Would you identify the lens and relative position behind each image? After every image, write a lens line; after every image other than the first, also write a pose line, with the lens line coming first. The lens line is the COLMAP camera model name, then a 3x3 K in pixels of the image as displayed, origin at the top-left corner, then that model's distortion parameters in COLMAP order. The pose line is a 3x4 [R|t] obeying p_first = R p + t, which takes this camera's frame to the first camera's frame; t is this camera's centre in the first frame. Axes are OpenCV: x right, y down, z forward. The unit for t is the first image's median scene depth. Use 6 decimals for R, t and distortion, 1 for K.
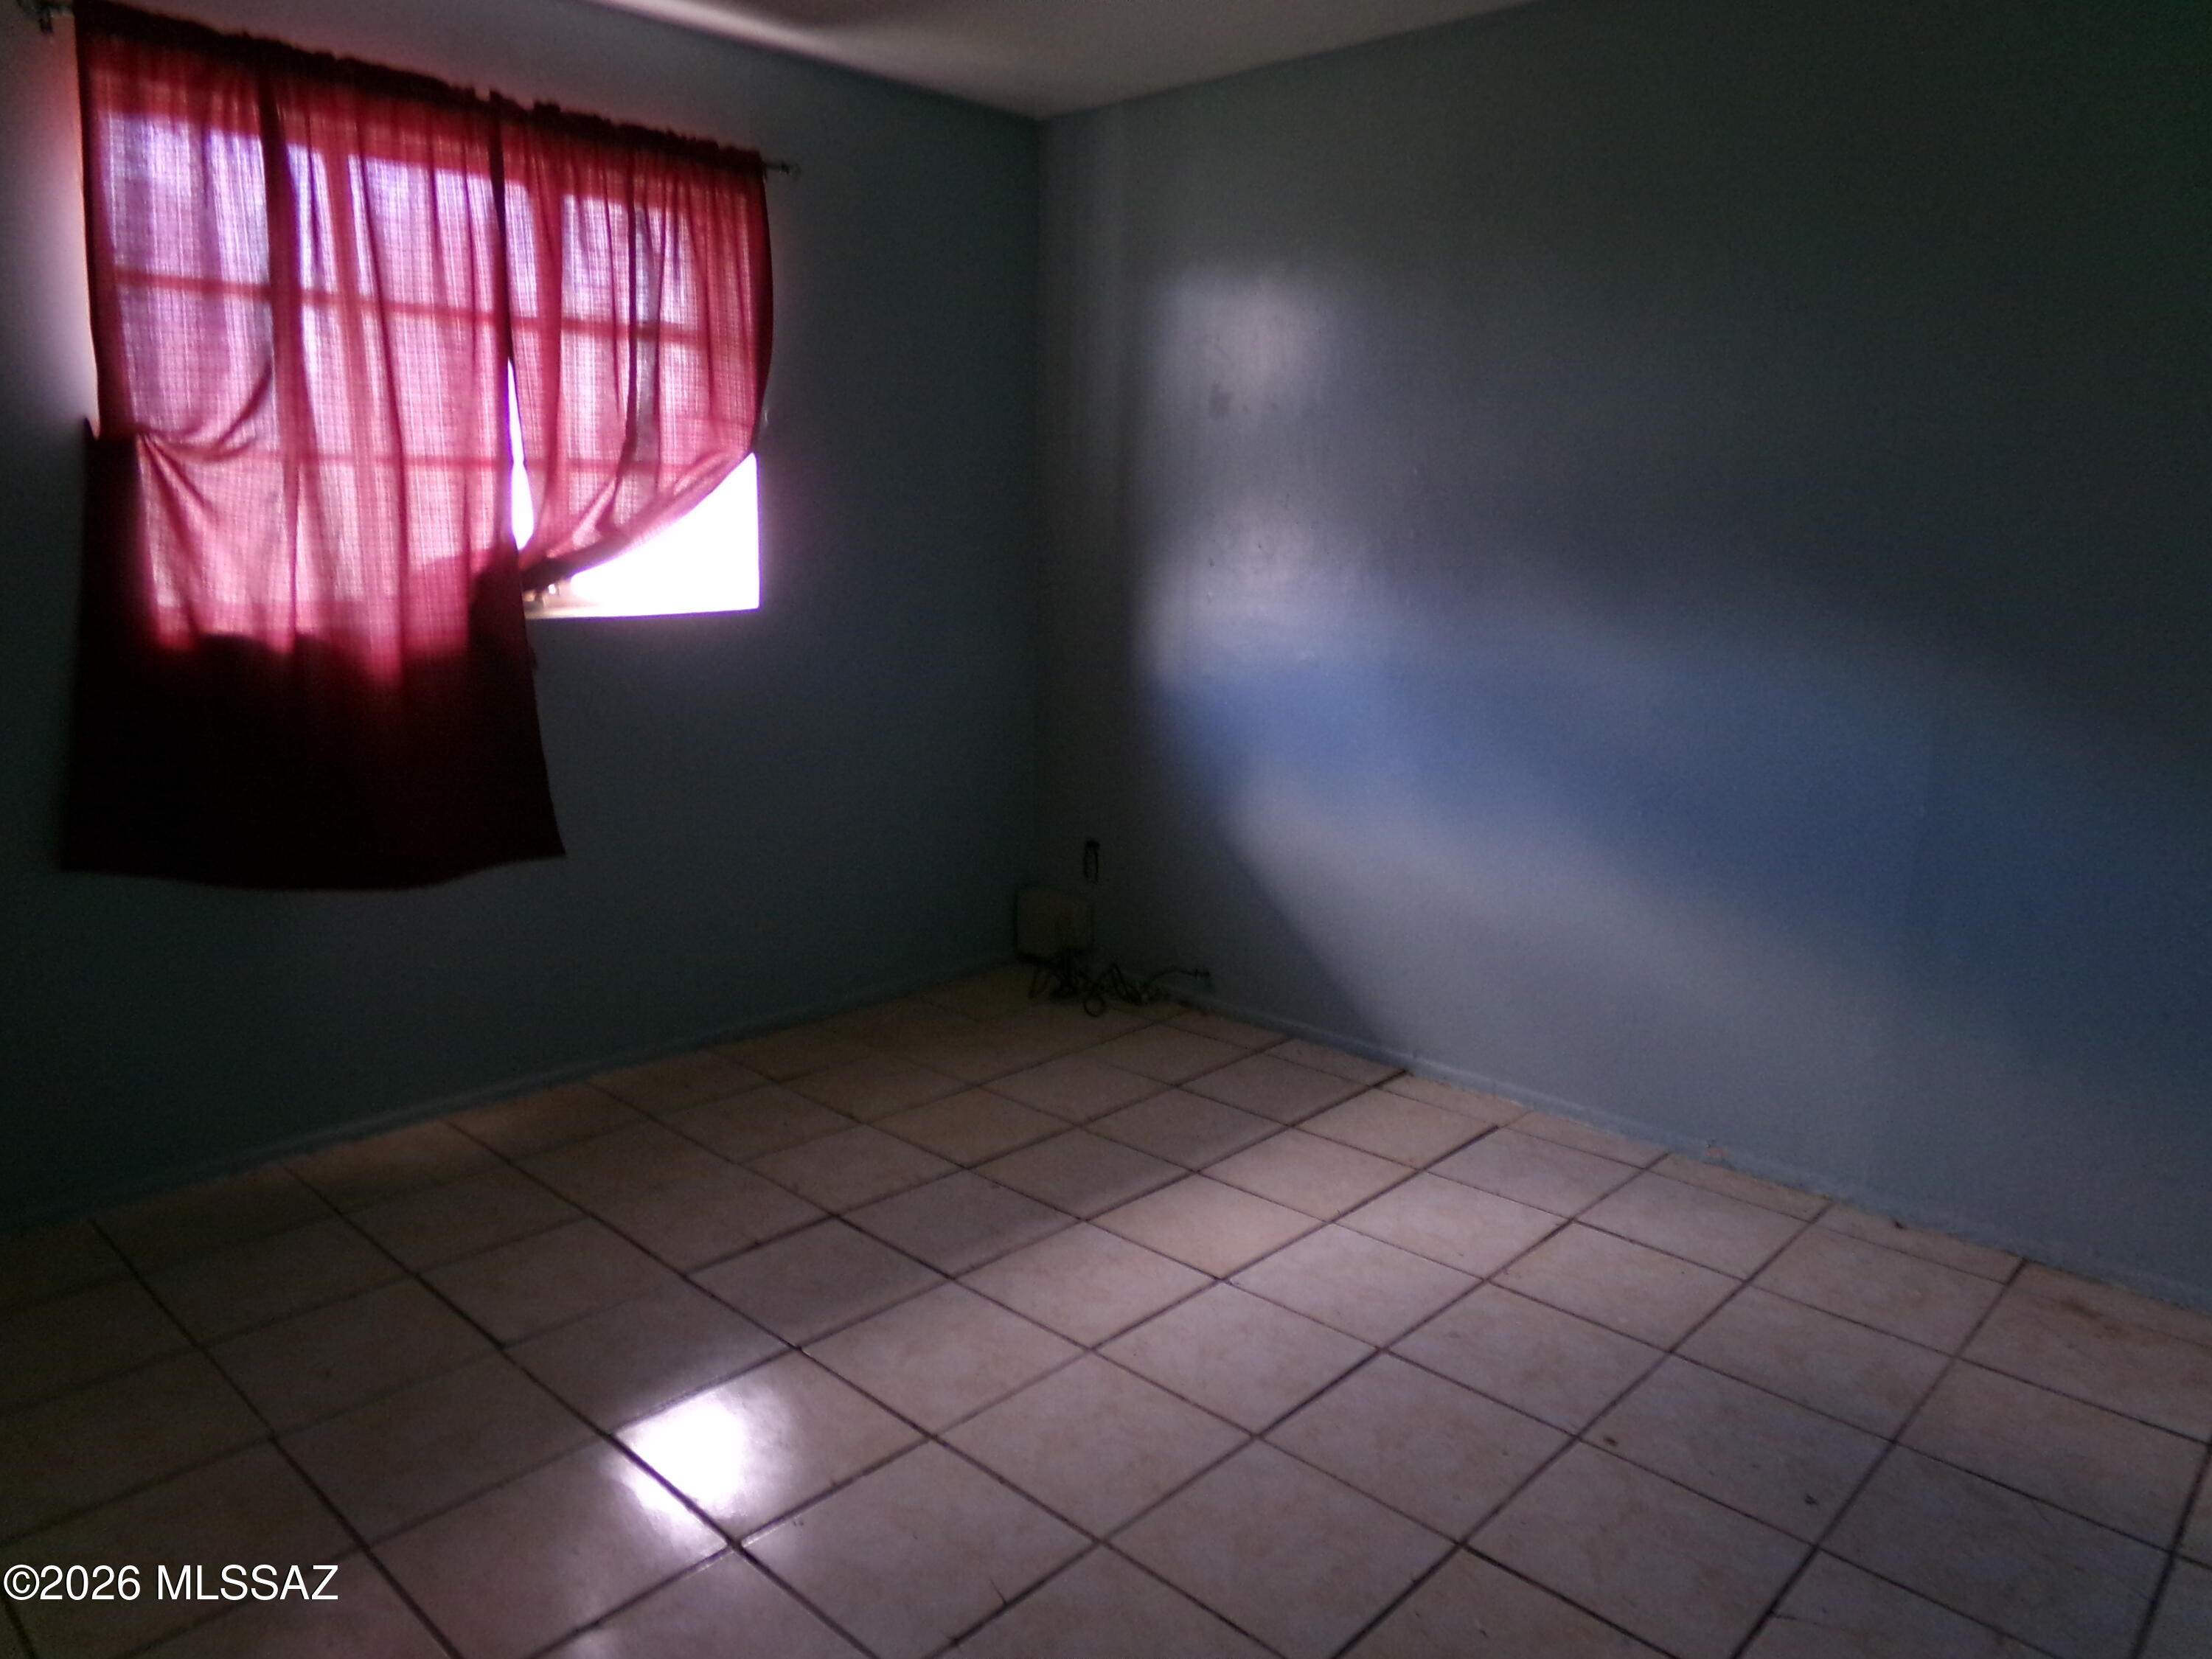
lens RADIAL K [[1506.2, 0, 1093.3], [0, 1506.2, 844.0], [0, 0, 1]] dist [-0.065699, 0.078151]
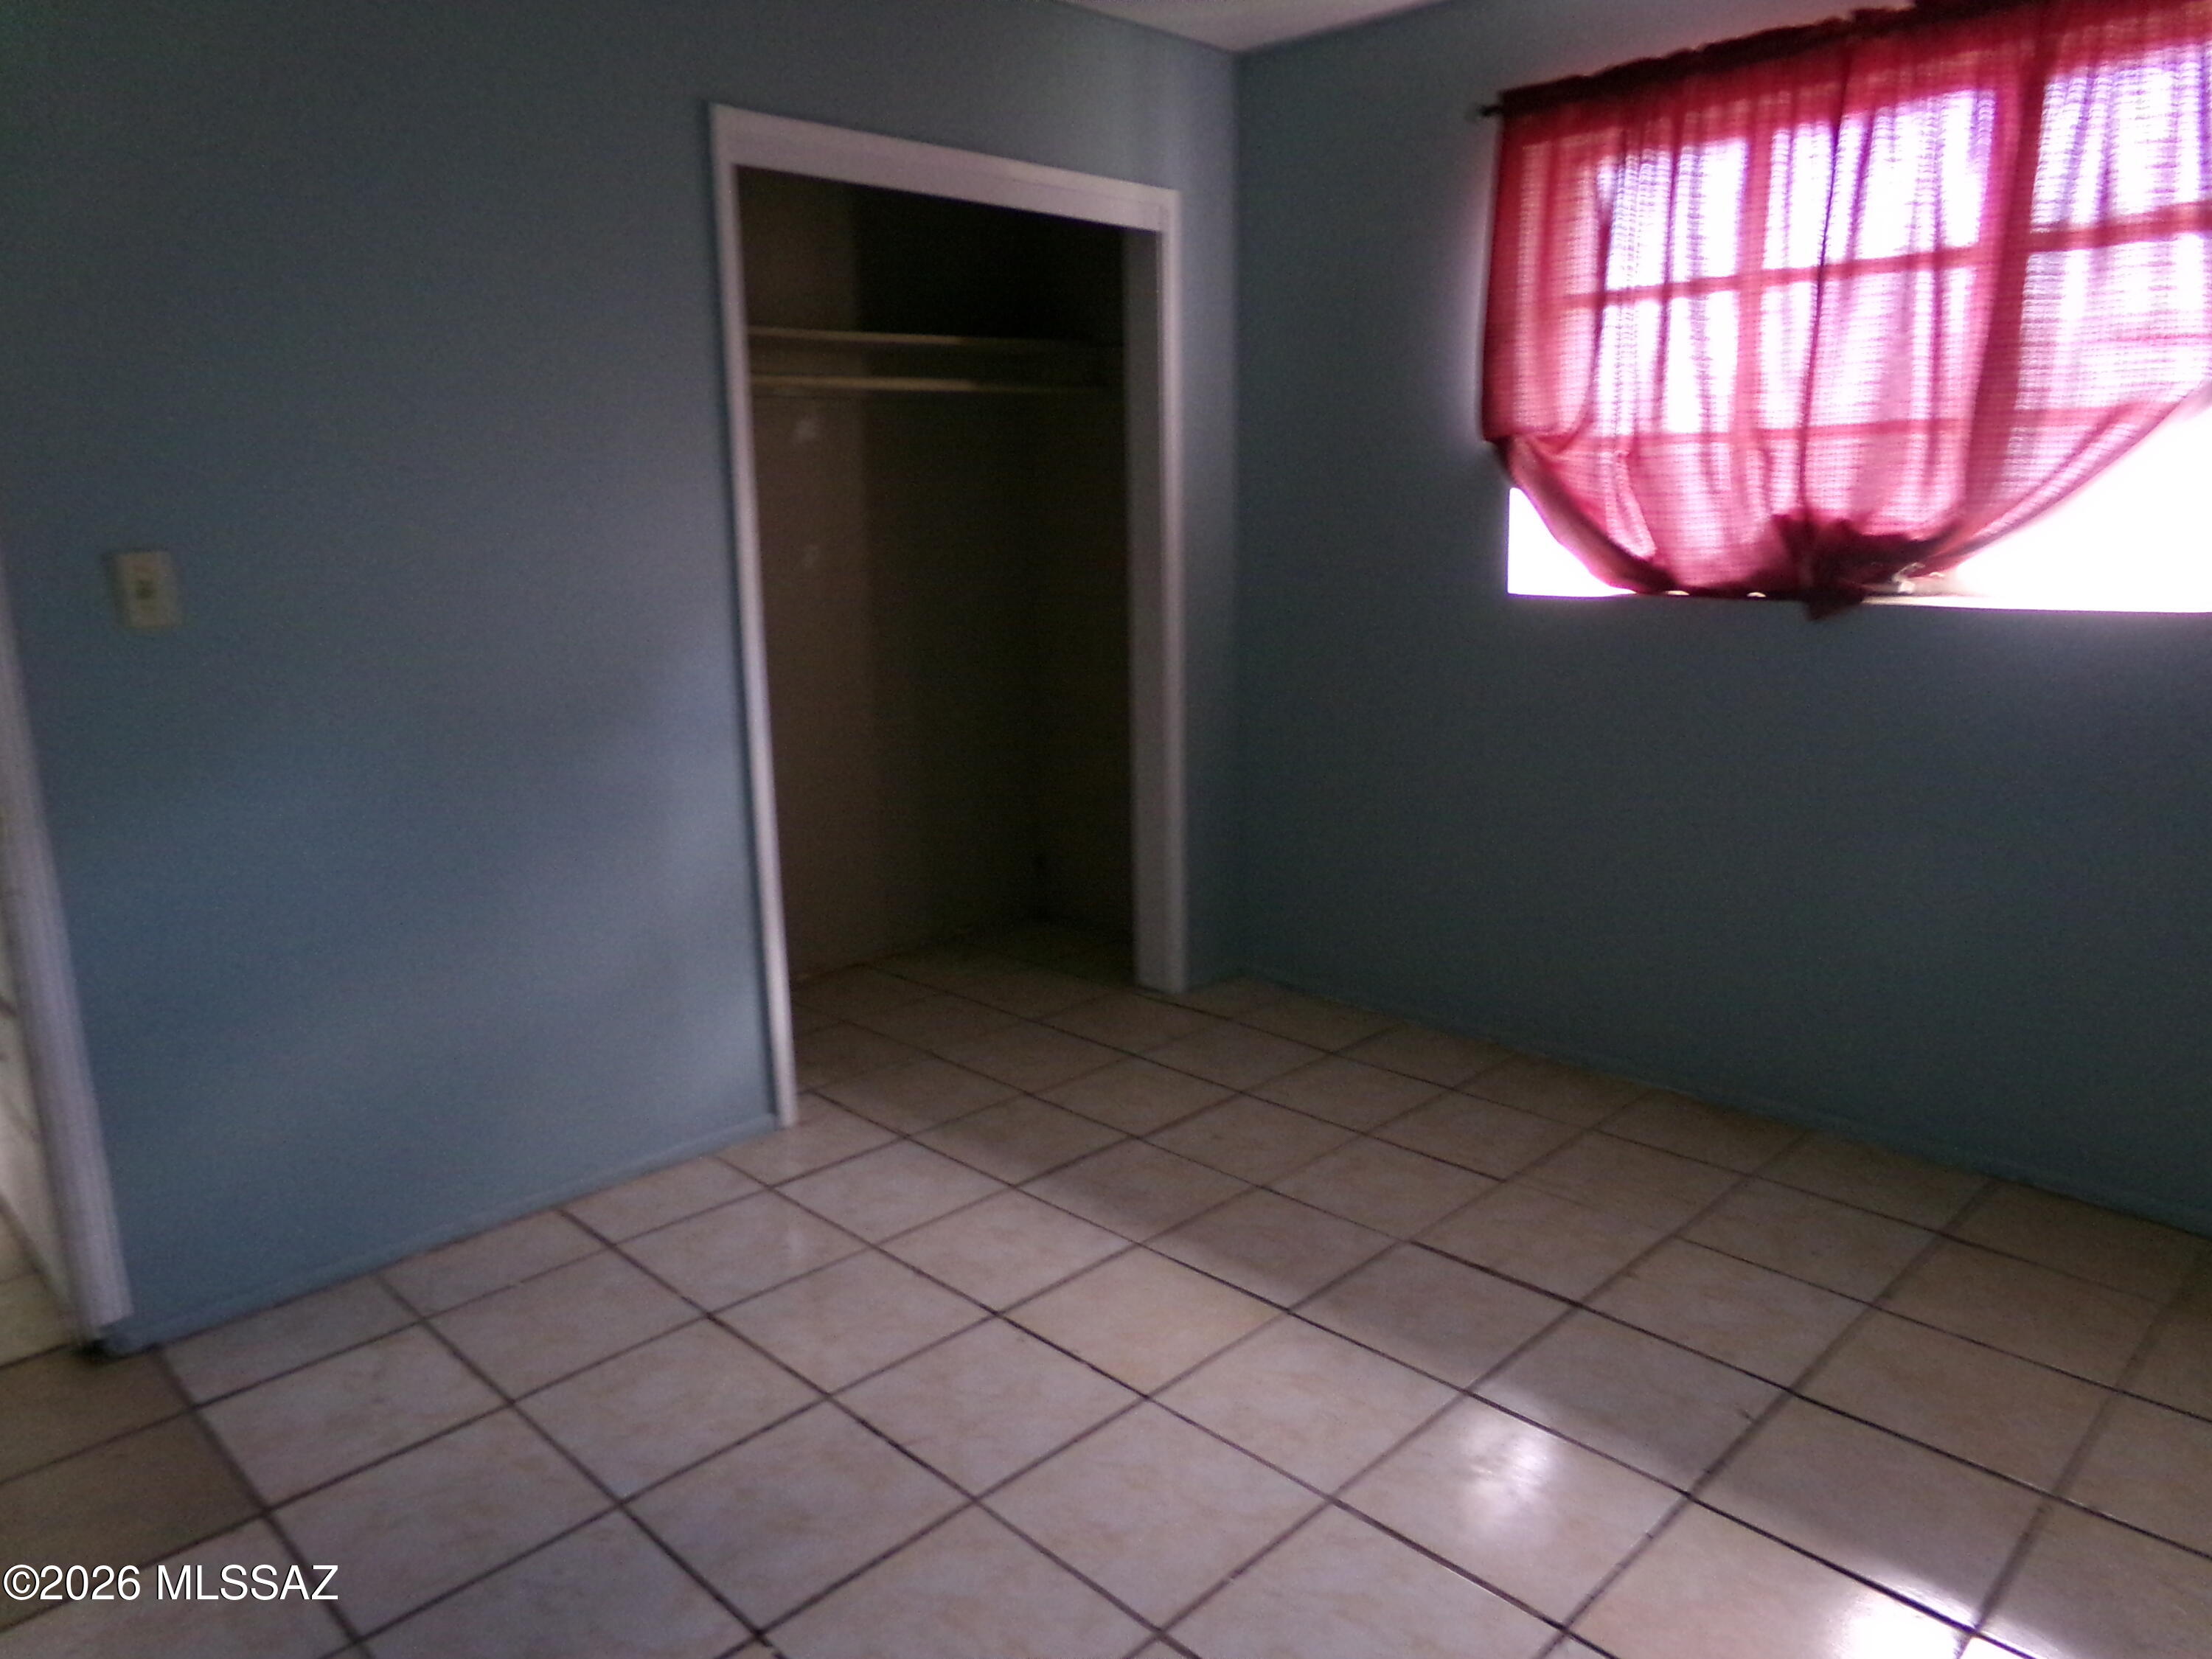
lens RADIAL K [[1506.2, 0, 1093.3], [0, 1506.2, 844.0], [0, 0, 1]] dist [-0.065699, 0.078151]
pose [[-0.029959, 0.217092, -0.975691, 0.621016], [-0.192301, 0.956643, 0.218758, -0.142350], [0.980878, 0.194181, 0.013087, 0.666558]]
